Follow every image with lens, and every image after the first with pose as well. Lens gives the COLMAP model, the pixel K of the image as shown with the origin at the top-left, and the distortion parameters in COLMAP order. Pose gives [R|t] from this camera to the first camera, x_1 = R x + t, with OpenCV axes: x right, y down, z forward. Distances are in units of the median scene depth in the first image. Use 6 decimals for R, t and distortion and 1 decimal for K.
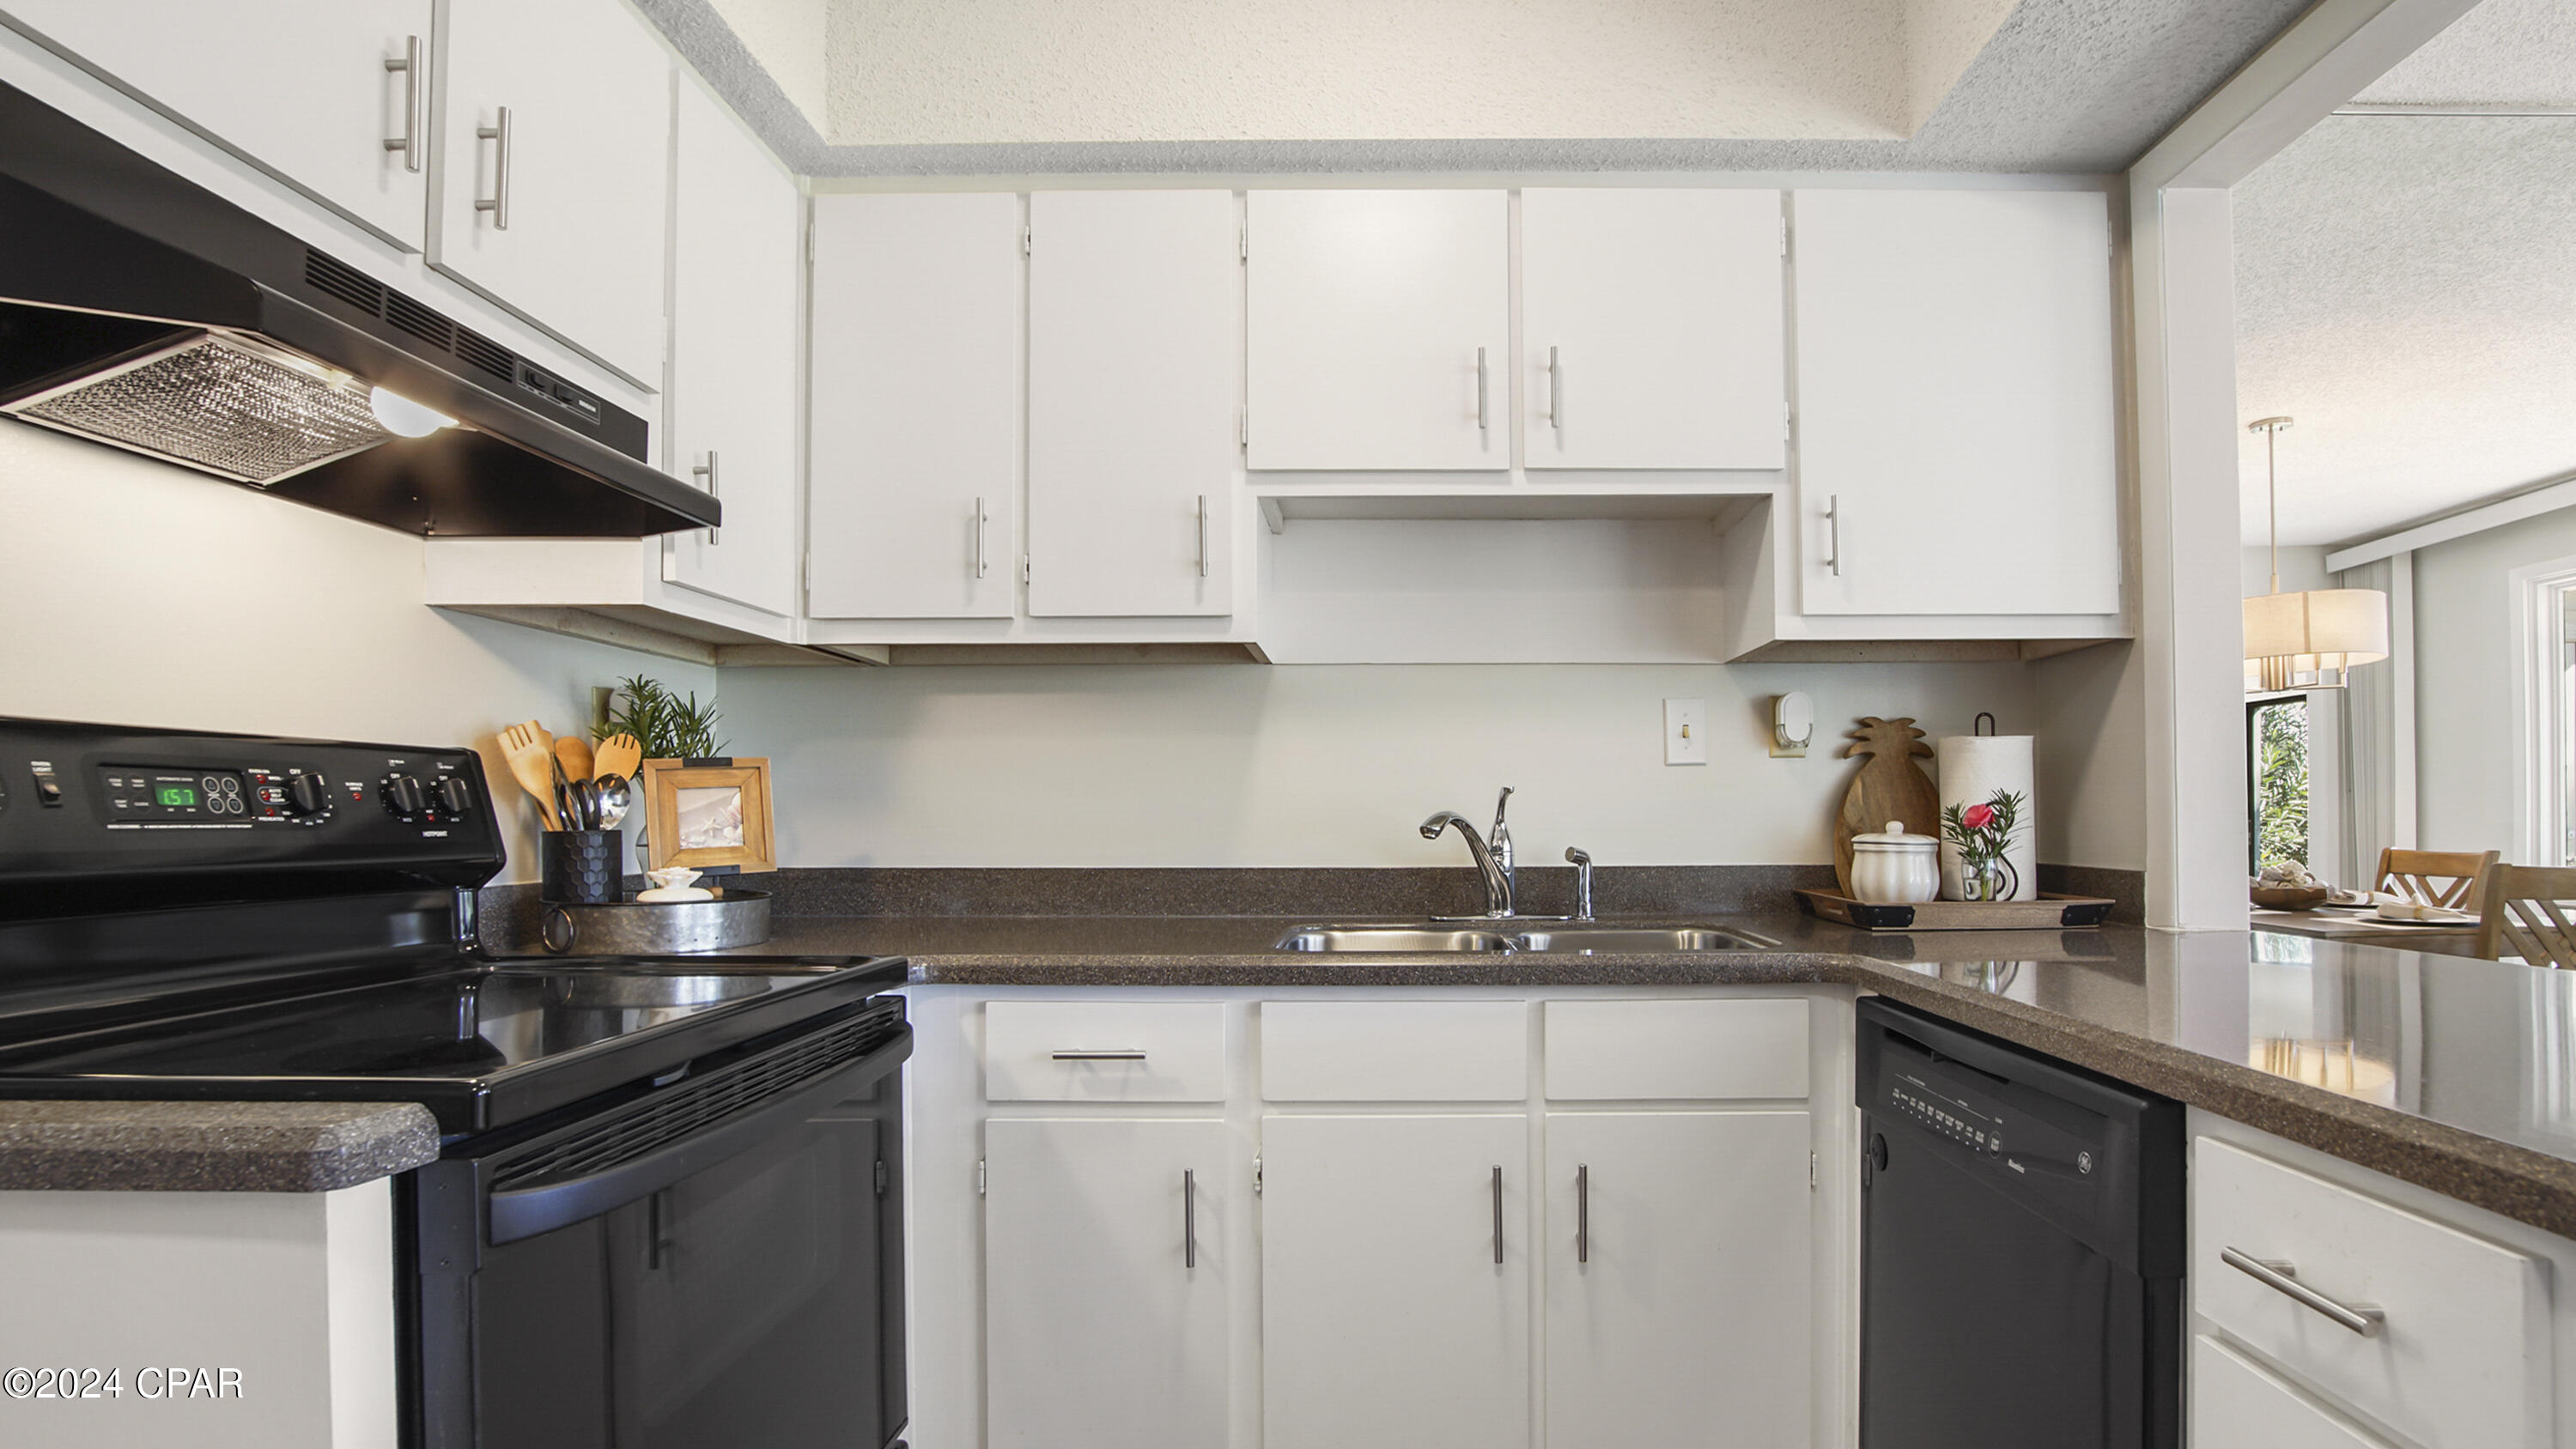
lens RADIAL K [[1203.6, 0, 1287.9], [0, 1203.6, 786.6], [0, 0, 1]] dist [-0.031966, 0.000122]
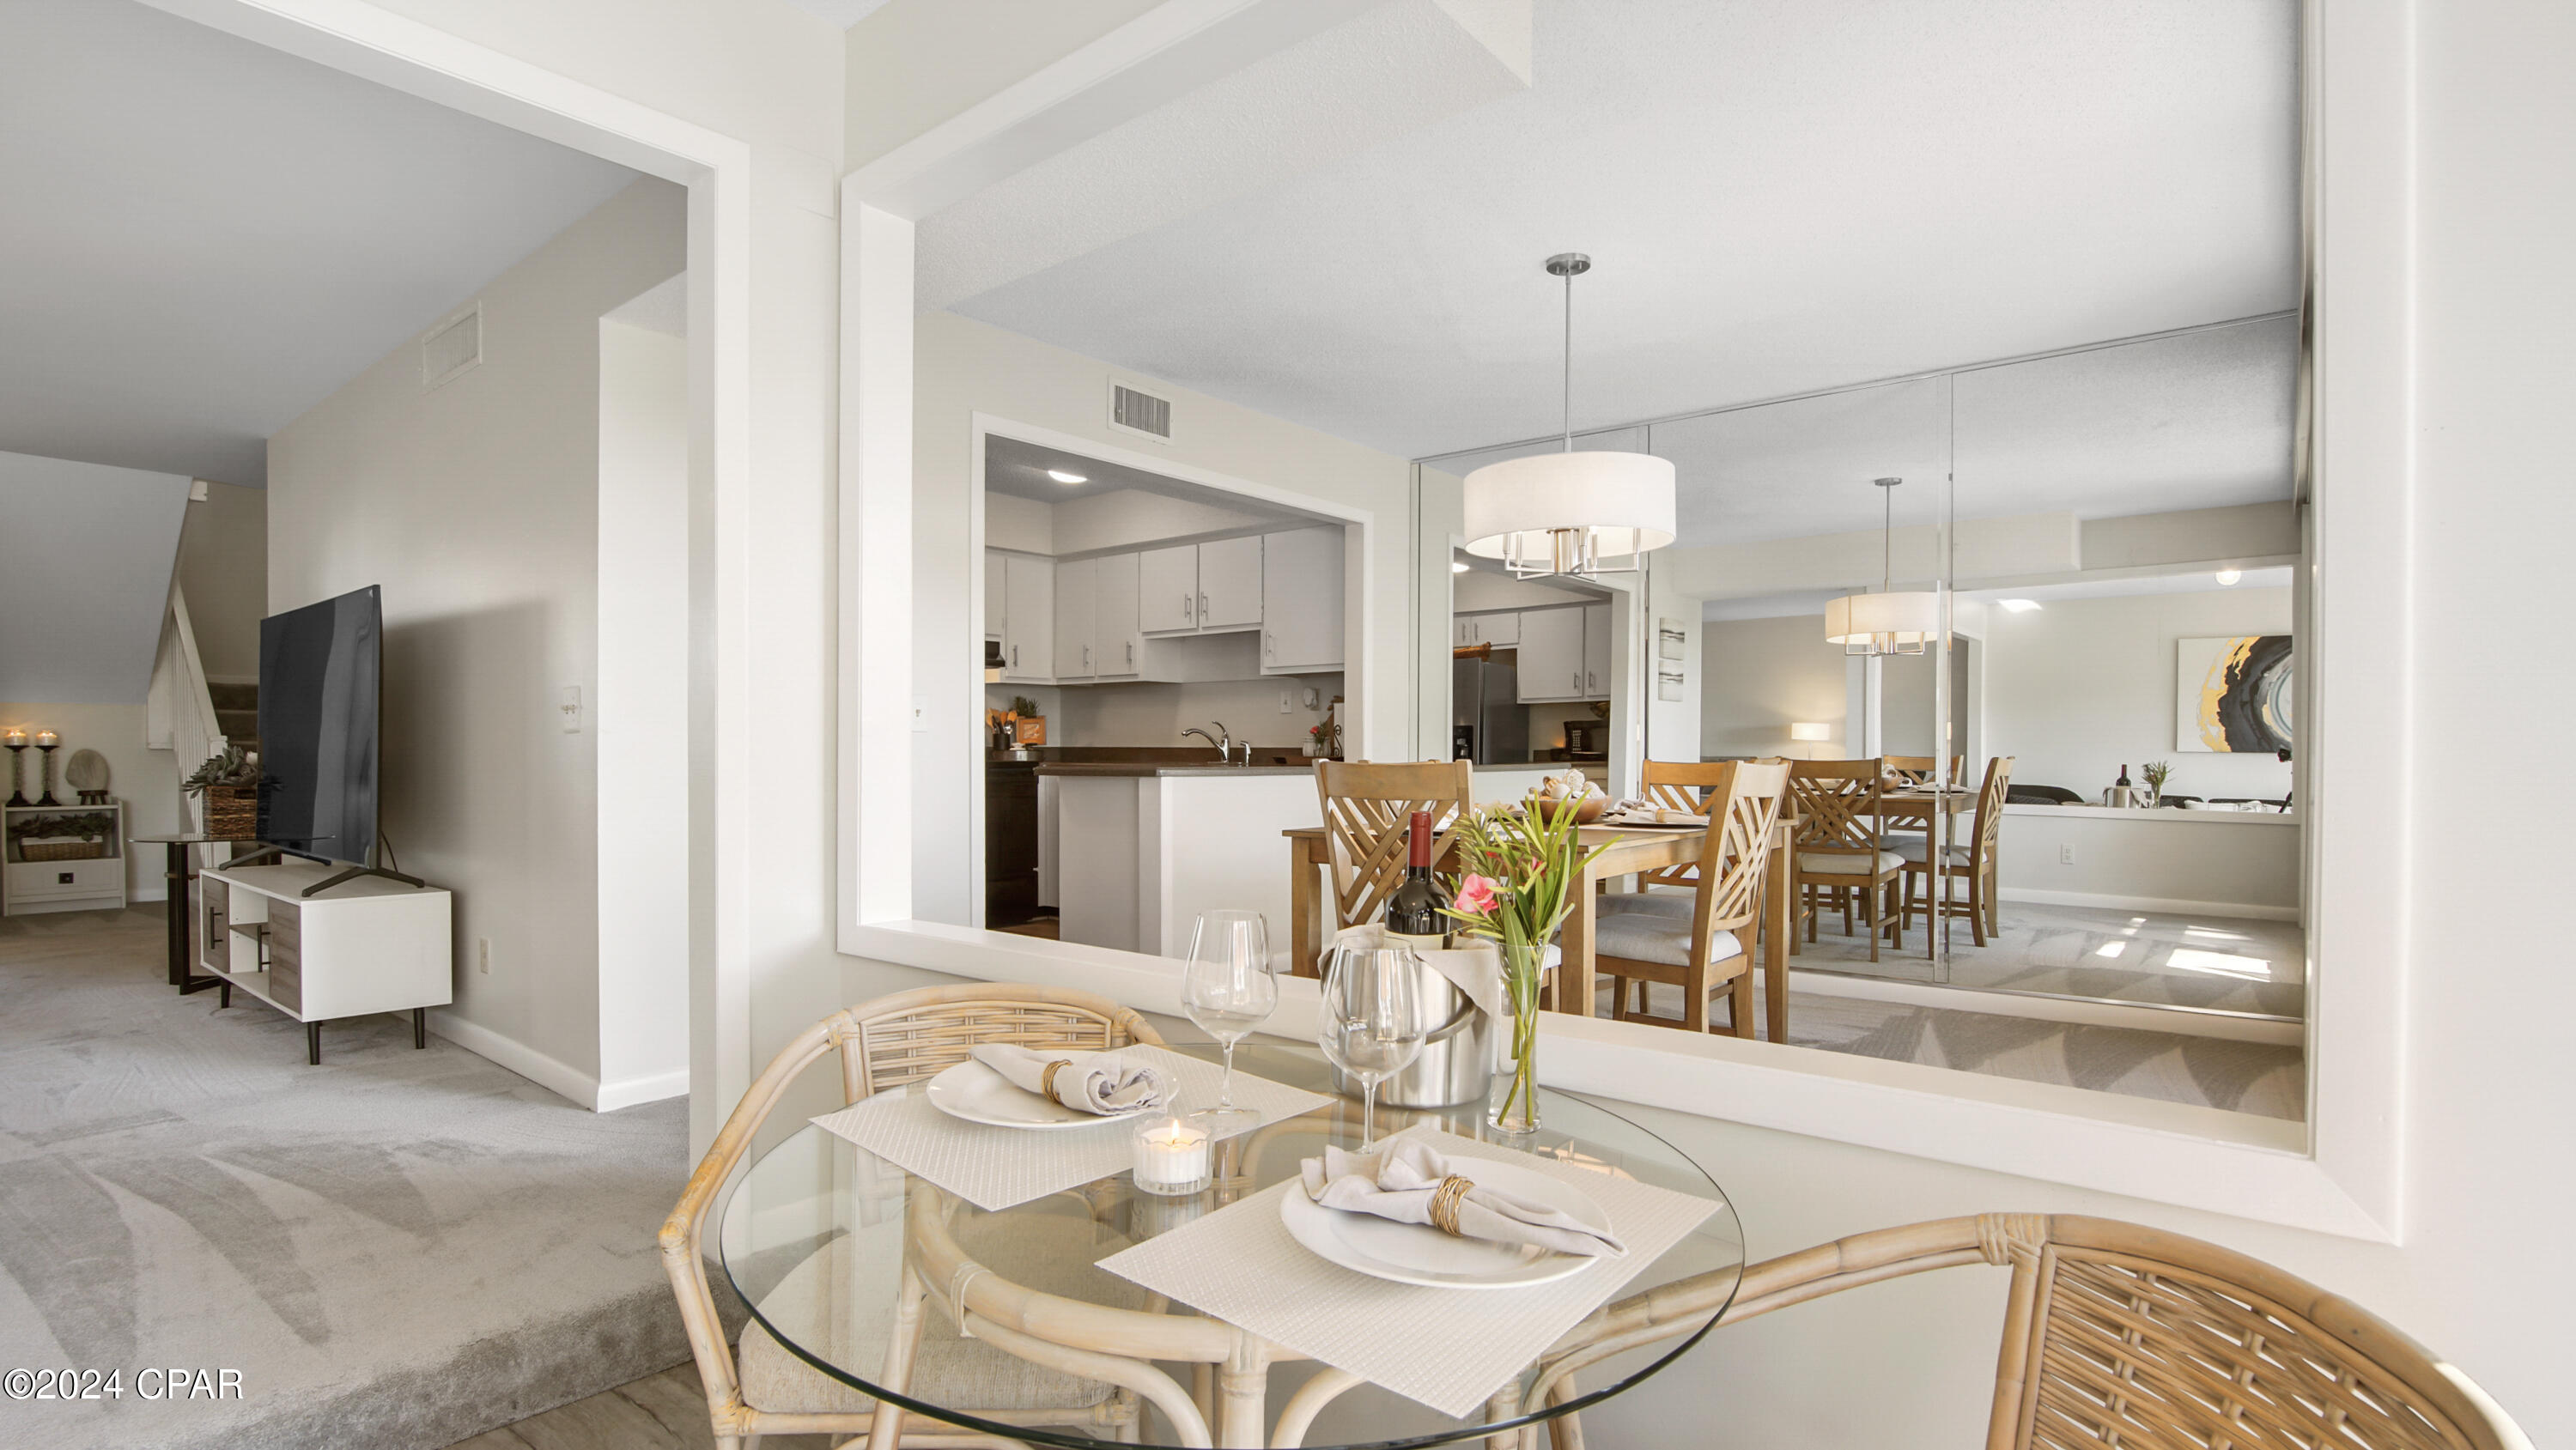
lens RADIAL K [[1205.6, 0, 1249.9], [0, 1205.6, 777.9], [0, 0, 1]] dist [-0.000813, -0.000425]
pose [[0.755634, 0.021692, -0.654635, 2.586554], [0.001433, 0.999394, 0.034770, 0.040833], [0.654992, -0.027211, 0.755145, -1.507606]]
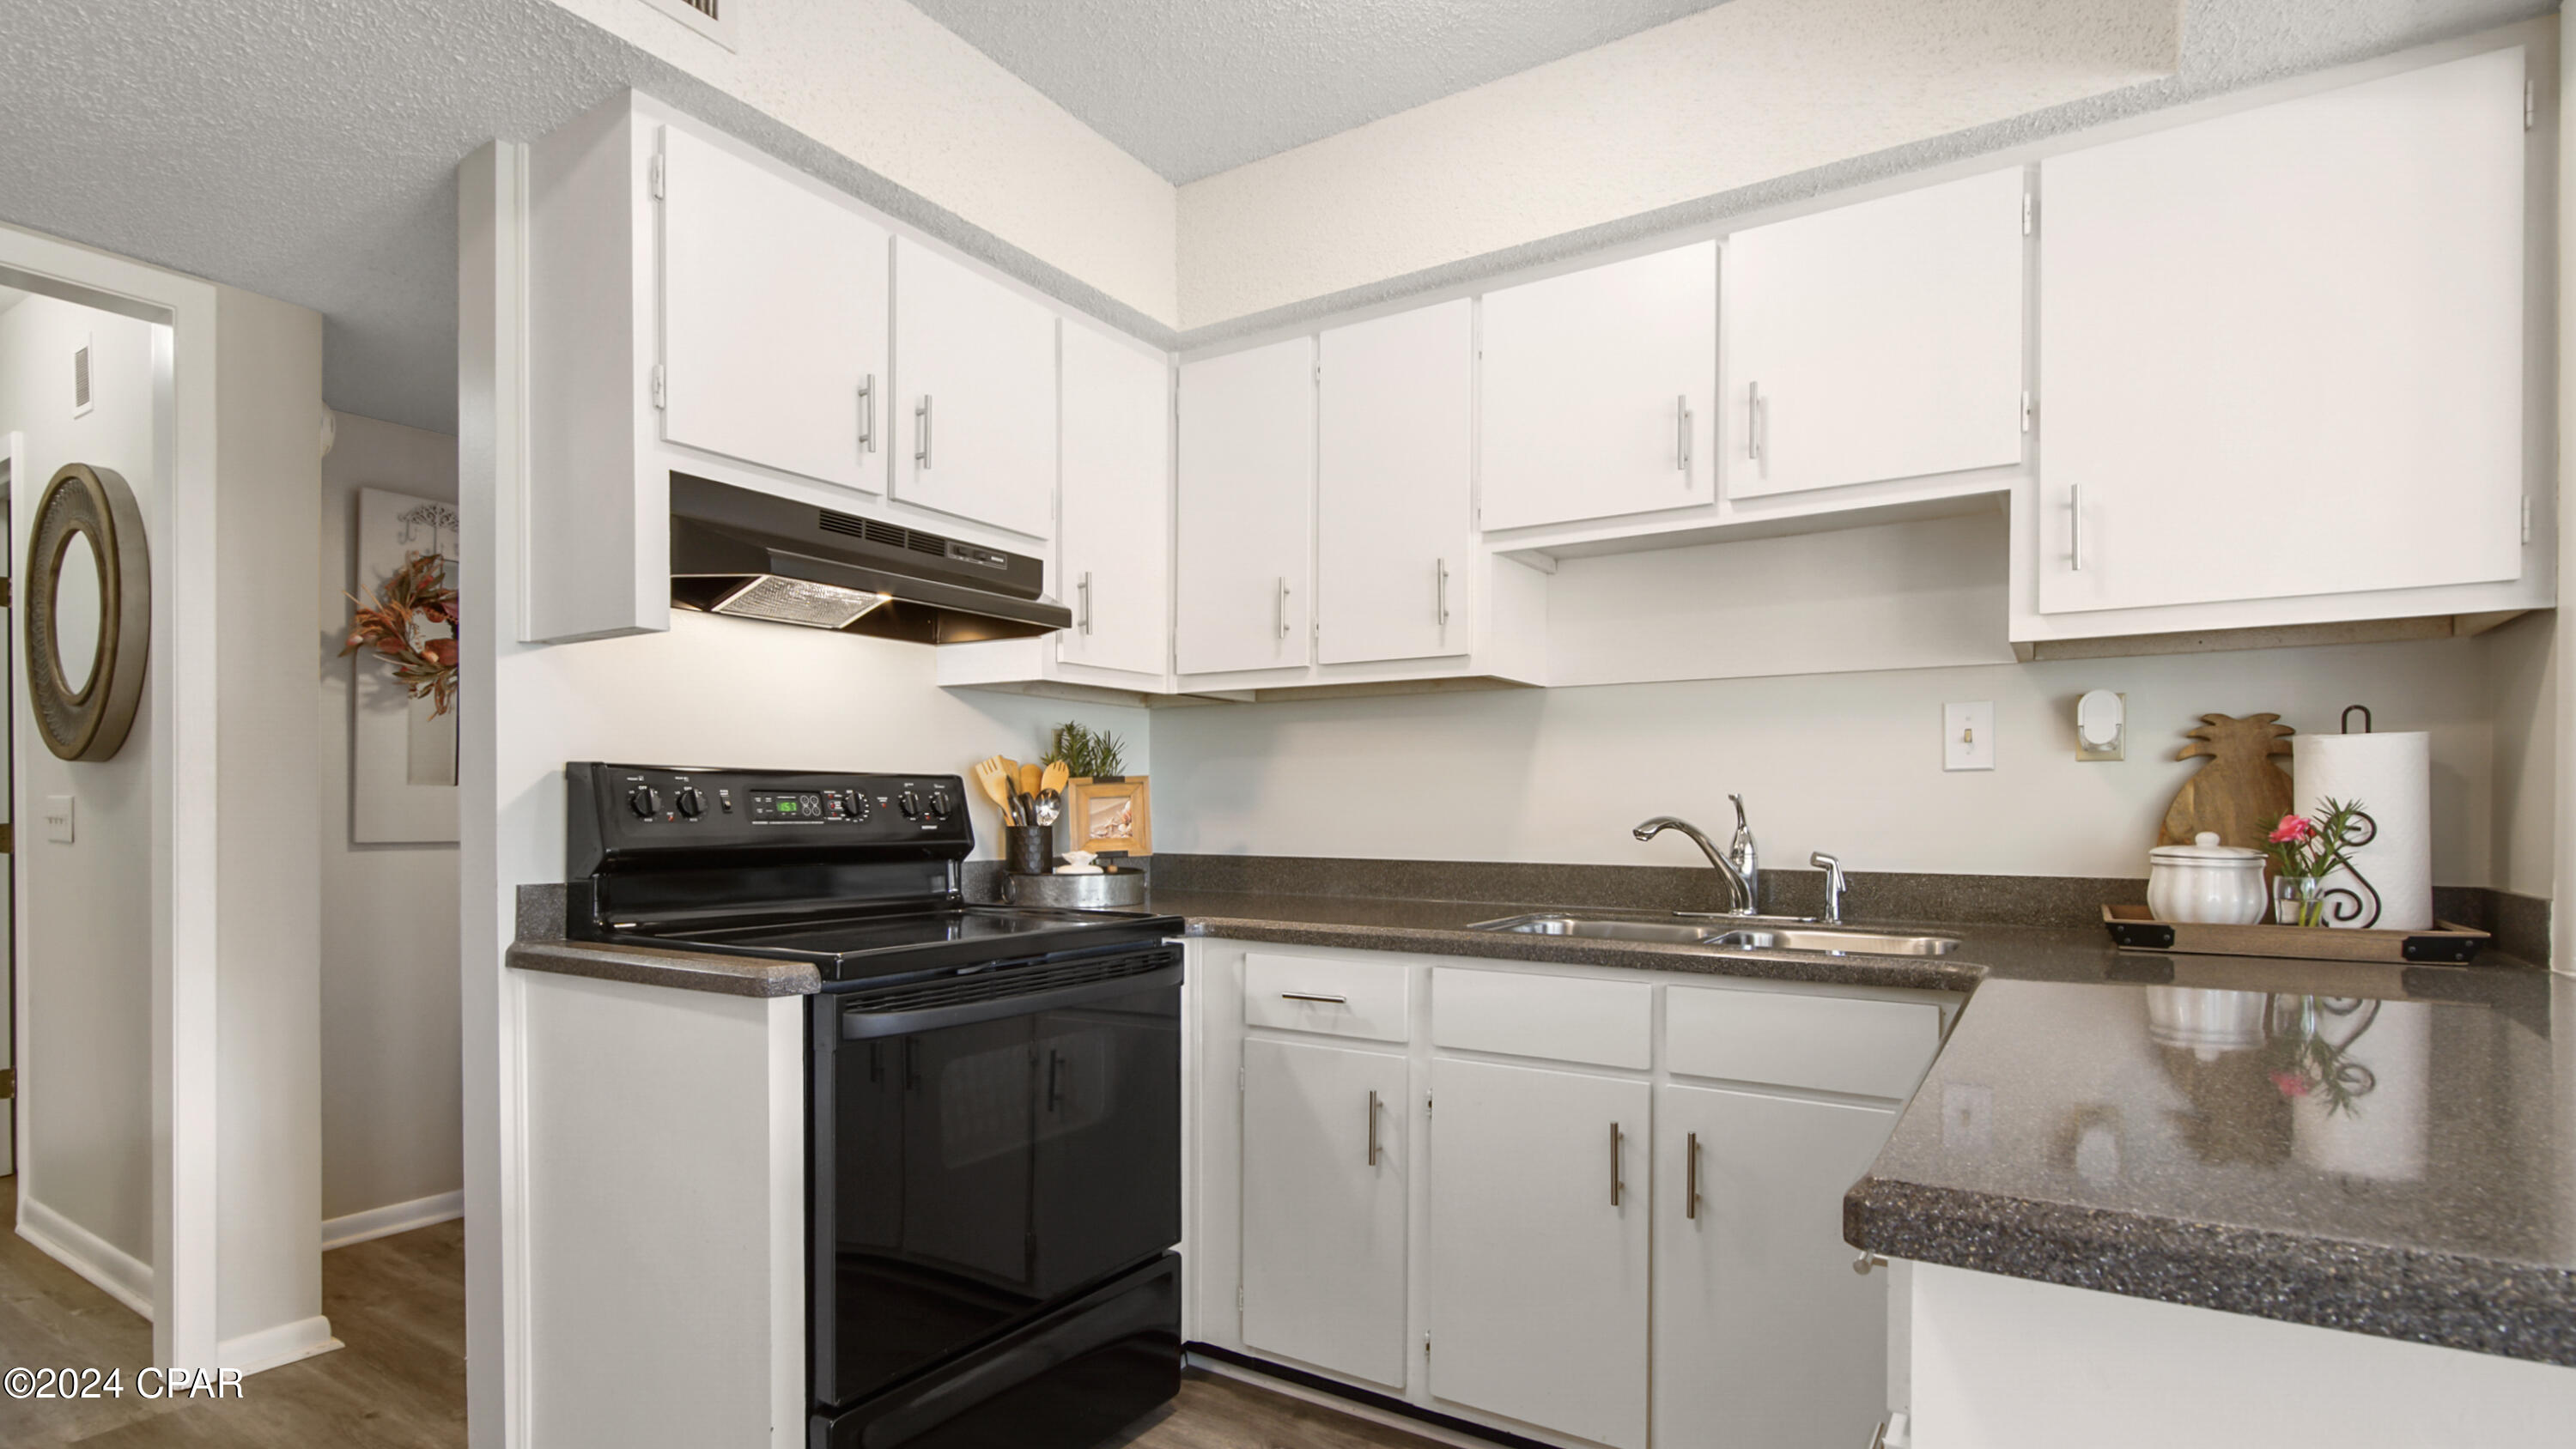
lens RADIAL K [[1207.3, 0, 1284.7], [0, 1207.3, 798.1], [0, 0, 1]] dist [-0.002641, -0.000116]
pose [[0.856788, 0.000763, -0.515668, 0.429075], [0.006919, 0.999892, 0.012975, -0.014583], [0.515623, -0.014685, 0.856690, -0.143837]]
